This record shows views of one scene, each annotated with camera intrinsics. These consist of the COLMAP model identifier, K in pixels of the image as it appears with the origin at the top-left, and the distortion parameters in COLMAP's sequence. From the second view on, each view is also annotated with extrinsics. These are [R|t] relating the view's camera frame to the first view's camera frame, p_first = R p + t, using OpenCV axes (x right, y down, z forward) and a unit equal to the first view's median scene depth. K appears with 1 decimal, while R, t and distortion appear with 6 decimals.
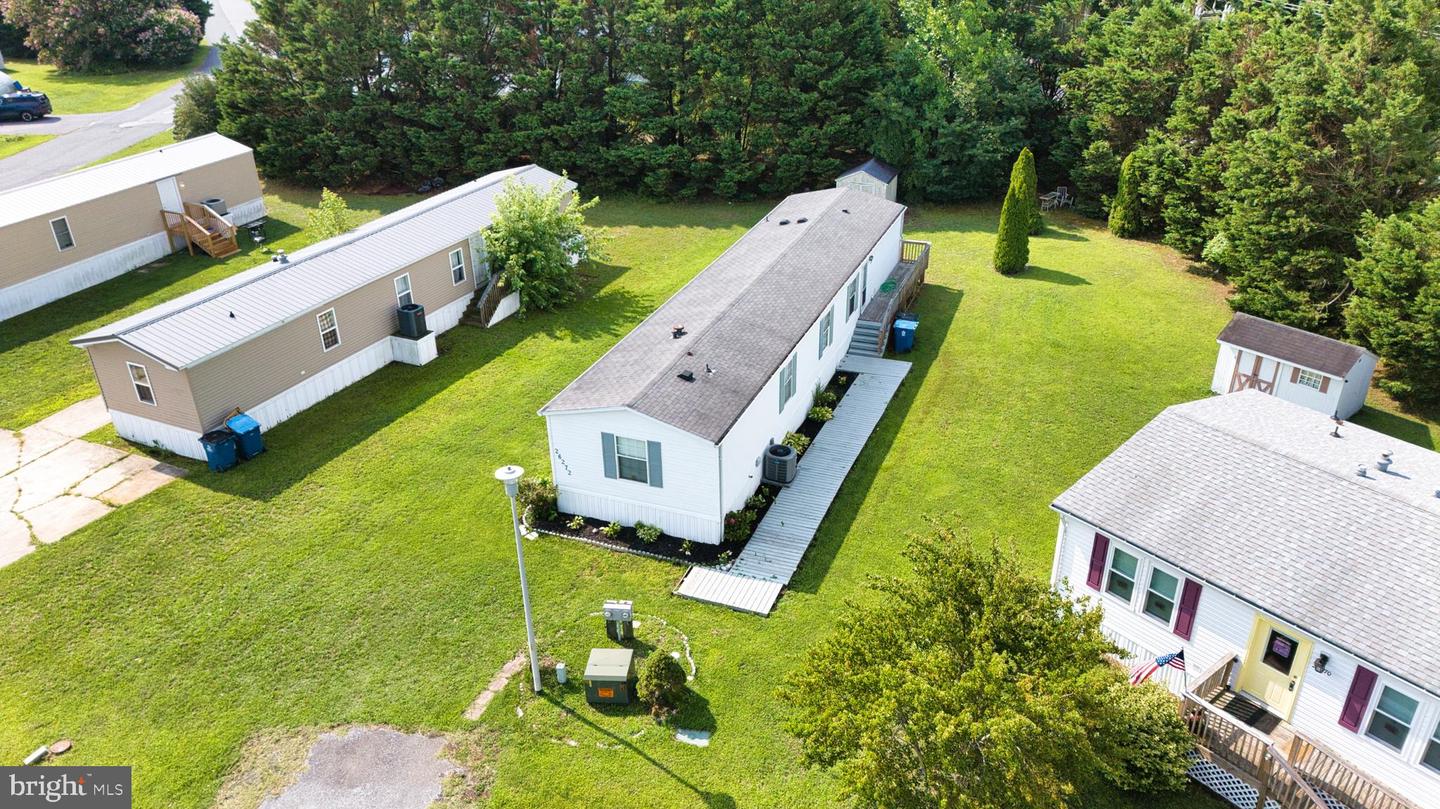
lens RADIAL K [[1017.8, 0, 728.4], [0, 1017.8, 409.6], [0, 0, 1]] dist [0.065956, -0.060248]
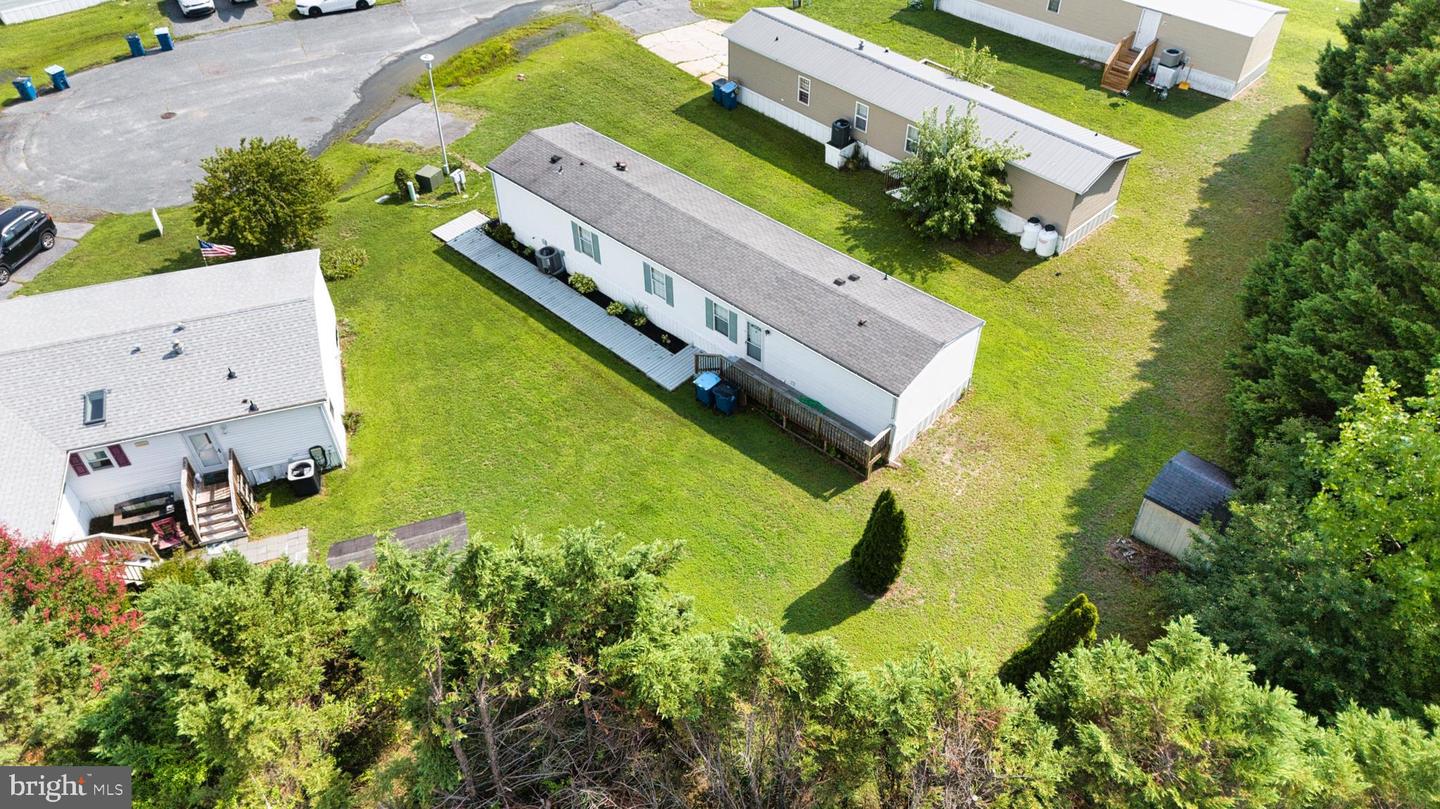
lens RADIAL K [[1017.8, 0, 728.4], [0, 1017.8, 409.6], [0, 0, 1]] dist [0.065956, -0.060248]
pose [[-0.356947, 0.655769, -0.665249, 0.850793], [-0.429469, 0.517227, 0.740293, -0.815810], [0.829545, 0.549949, 0.097010, 0.953882]]
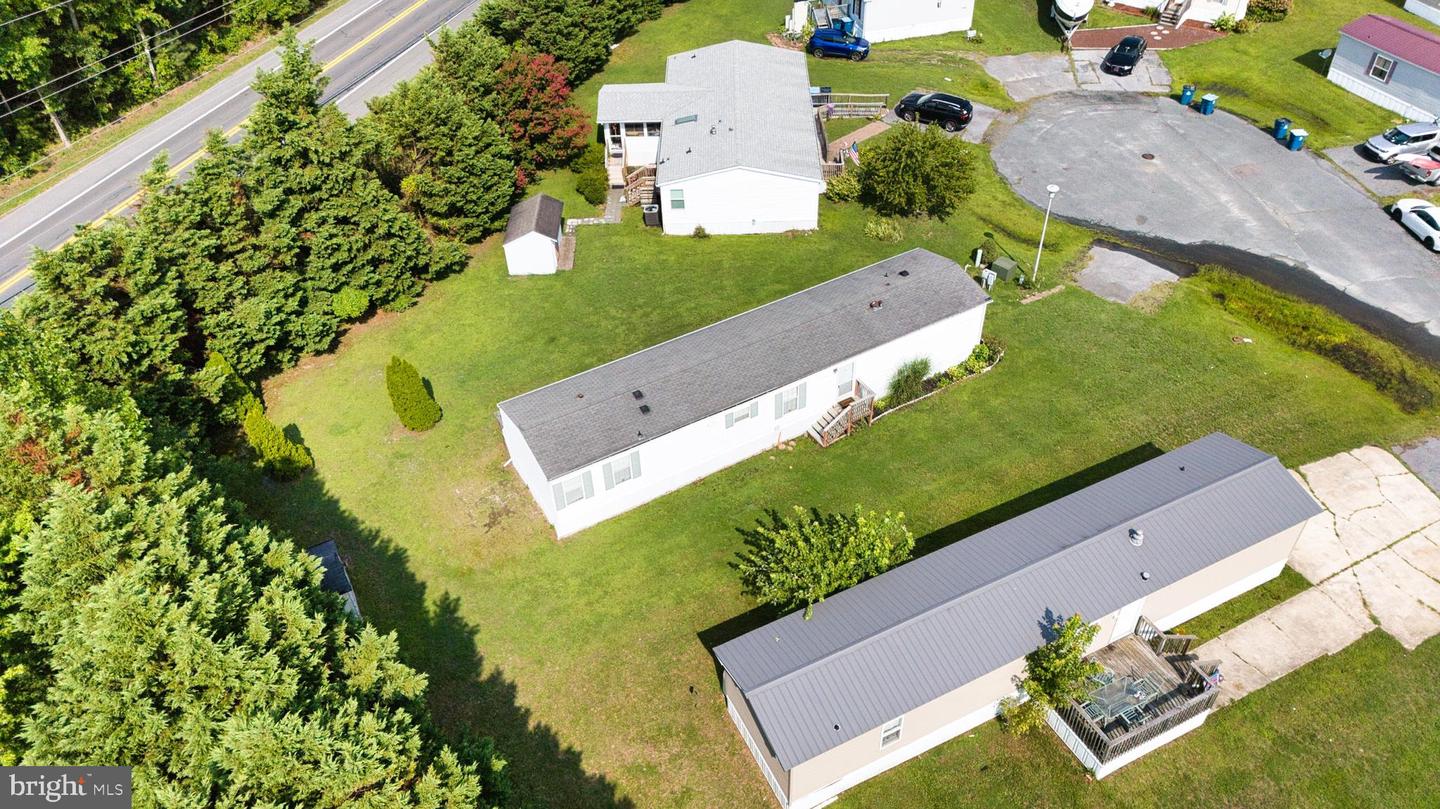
lens RADIAL K [[1017.8, 0, 728.4], [0, 1017.8, 409.6], [0, 0, 1]] dist [0.065956, -0.060248]
pose [[-0.784405, -0.385617, 0.485807, -0.533699], [0.322103, 0.416094, 0.850362, -1.086348], [-0.530055, 0.823508, -0.202178, 1.252203]]
